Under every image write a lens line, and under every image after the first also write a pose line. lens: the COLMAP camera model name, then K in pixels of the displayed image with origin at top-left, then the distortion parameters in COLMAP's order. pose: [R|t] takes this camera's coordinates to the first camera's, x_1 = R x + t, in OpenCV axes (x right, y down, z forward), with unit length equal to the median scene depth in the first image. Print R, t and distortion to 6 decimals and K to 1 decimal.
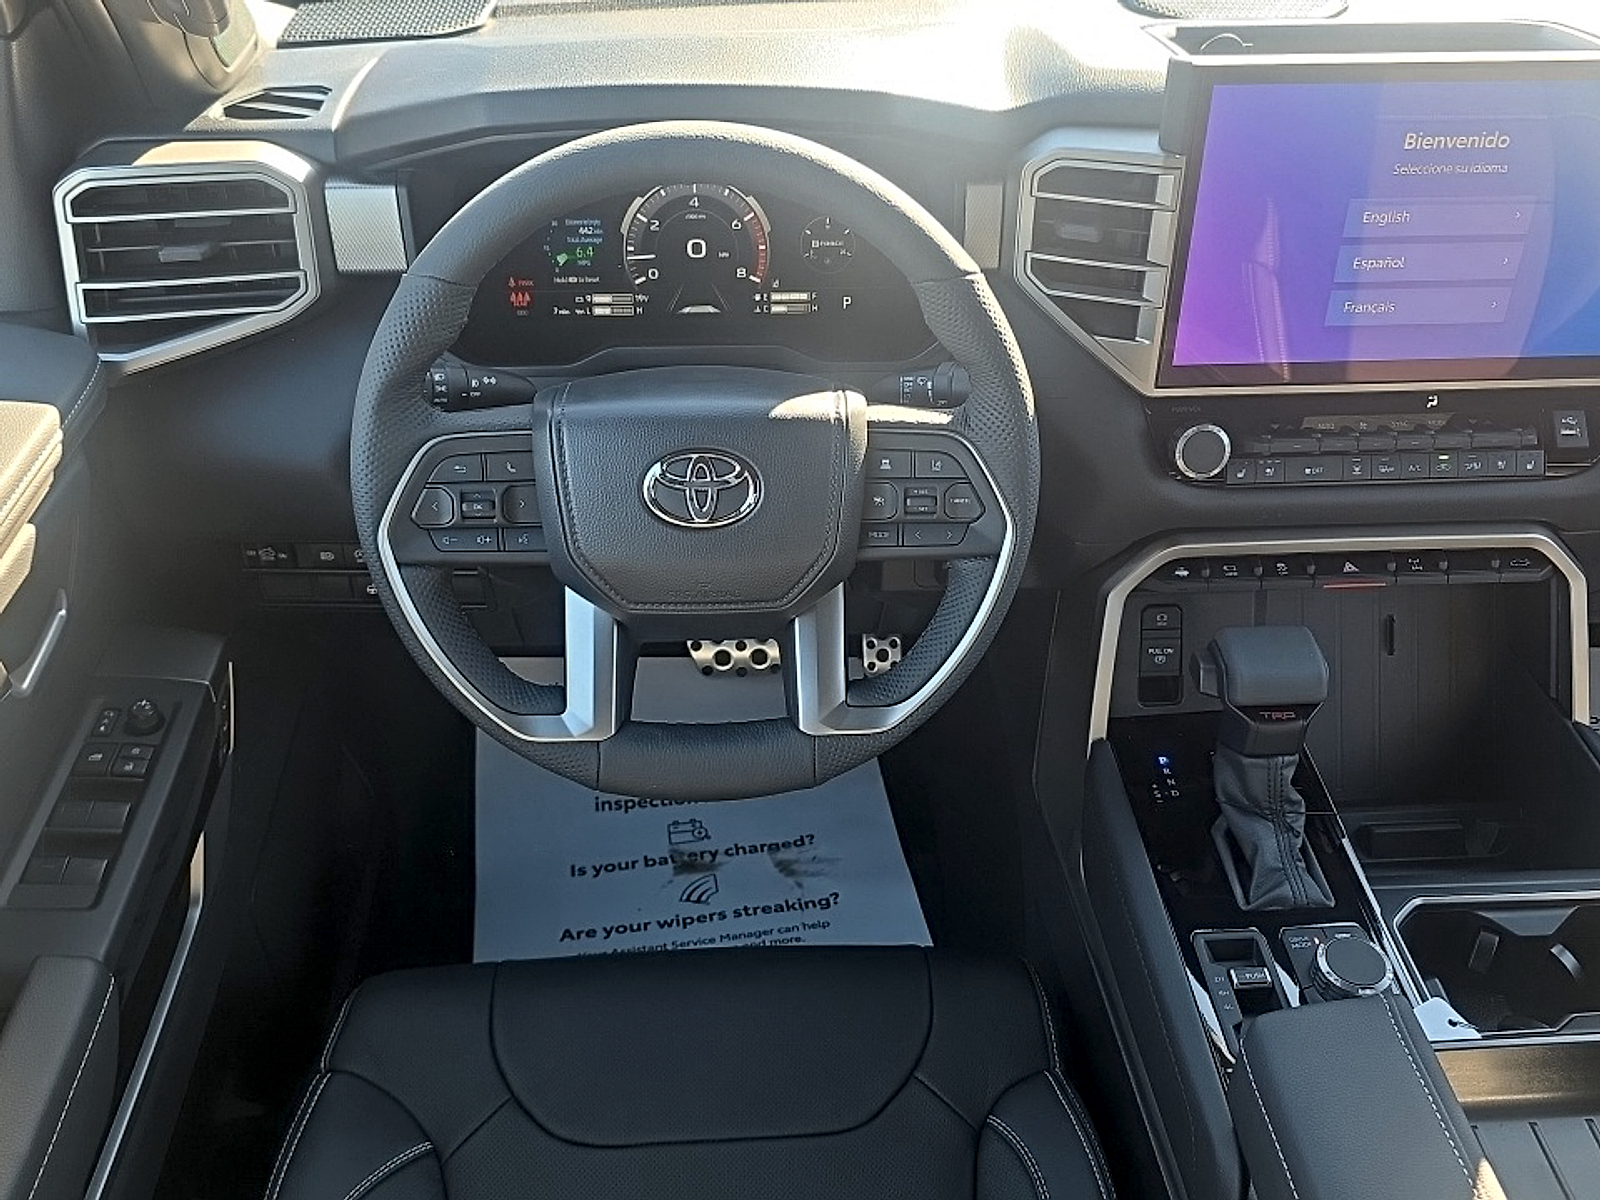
lens RADIAL K [[1393.4, 0, 809.7], [0, 1393.4, 596.8], [0, 0, 1]] dist [0.064813, -0.096043]
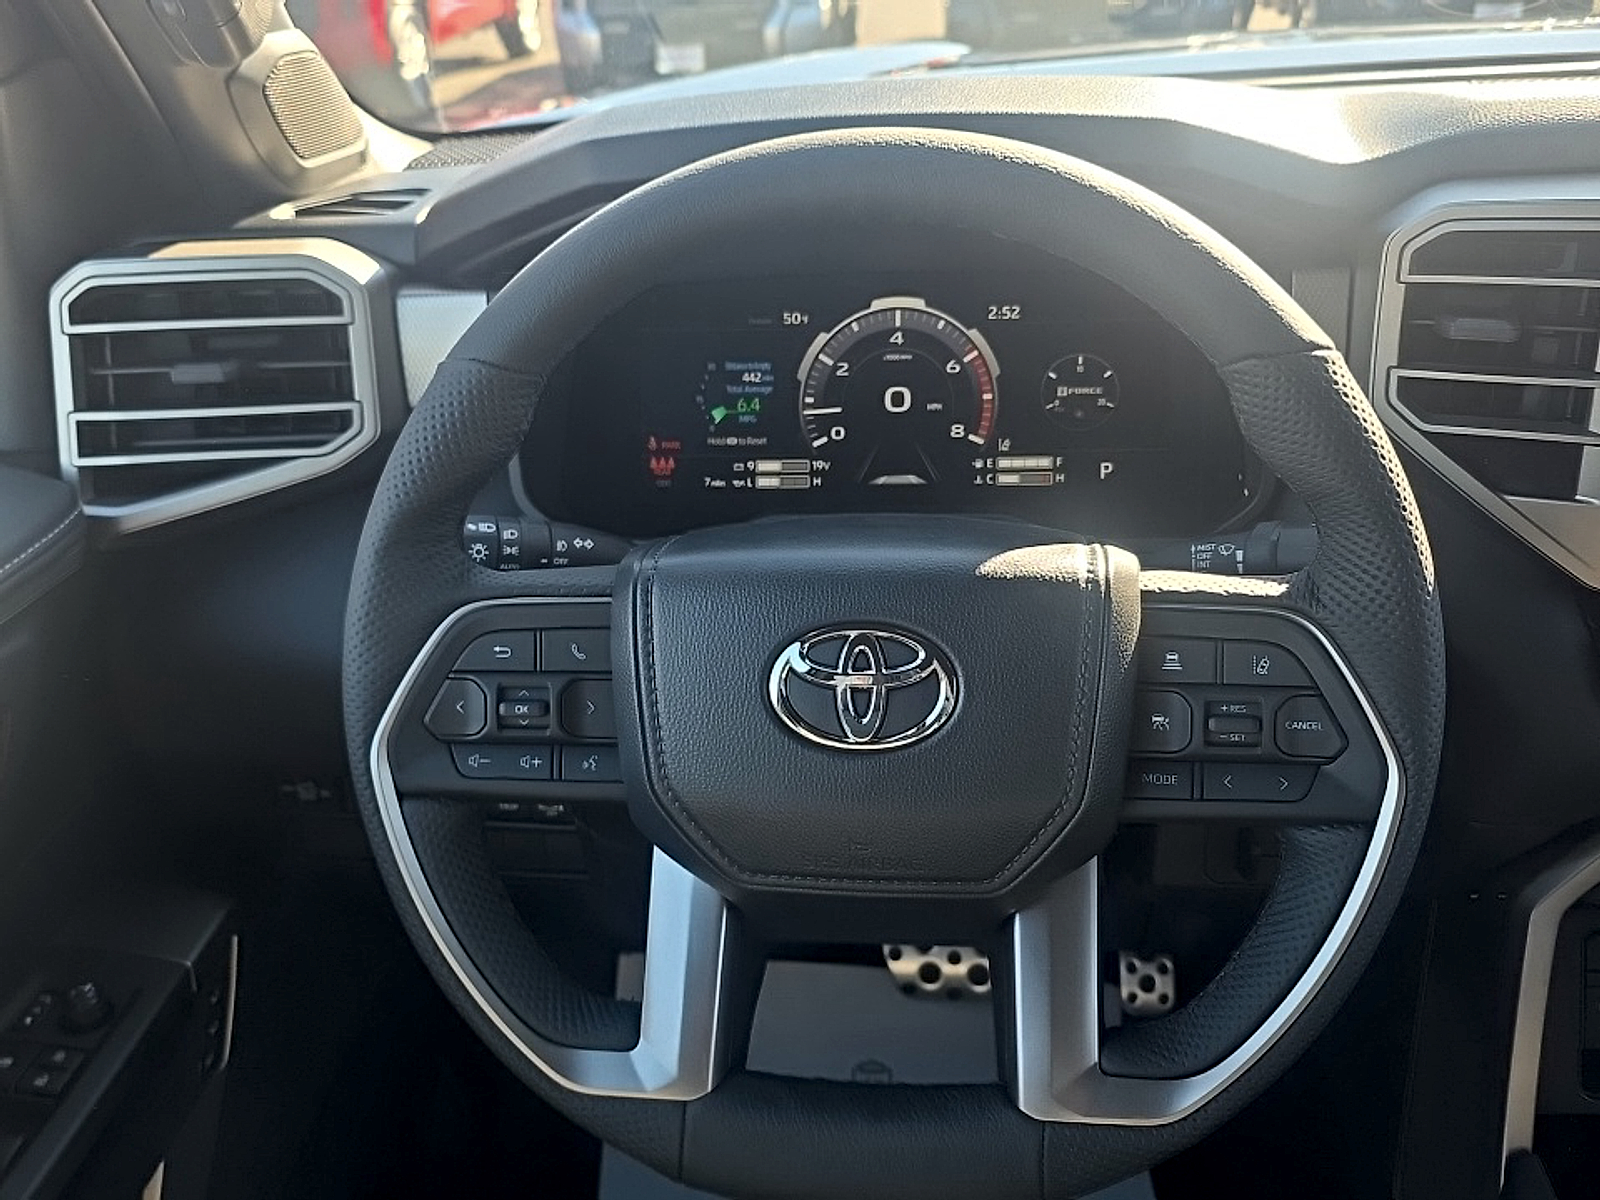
lens RADIAL K [[1393.4, 0, 794.6], [0, 1393.4, 629.3], [0, 0, 1]] dist [0.064813, -0.096043]
pose [[0.982203, 0.018384, -0.186922, 0.006060], [-0.054162, 0.980646, -0.188150, 0.012184], [0.179845, 0.194925, 0.964189, 0.329985]]
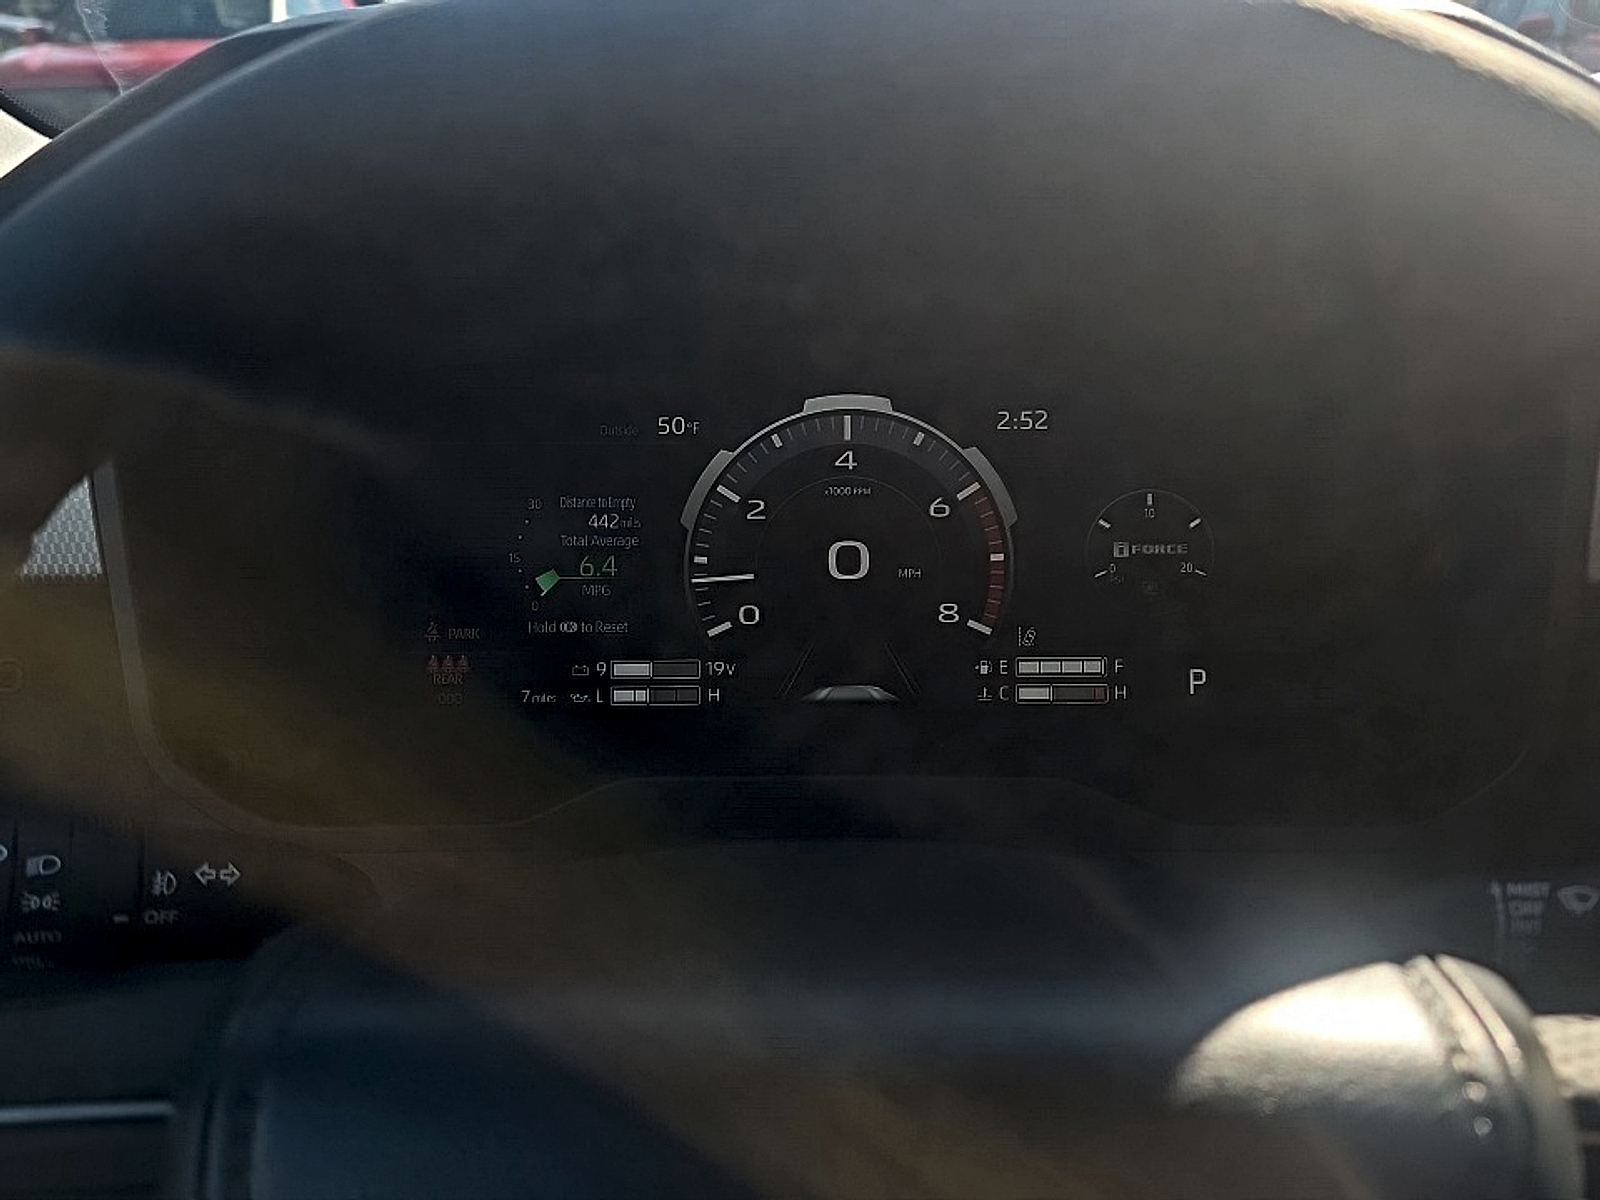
lens RADIAL K [[1393.4, 0, 825.3], [0, 1393.4, 639.5], [0, 0, 1]] dist [0.064813, -0.096043]
pose [[0.995993, 0.002747, -0.089394, -0.052683], [-0.027218, 0.961427, -0.273711, -0.112506], [0.085194, 0.275048, 0.957649, 0.632596]]
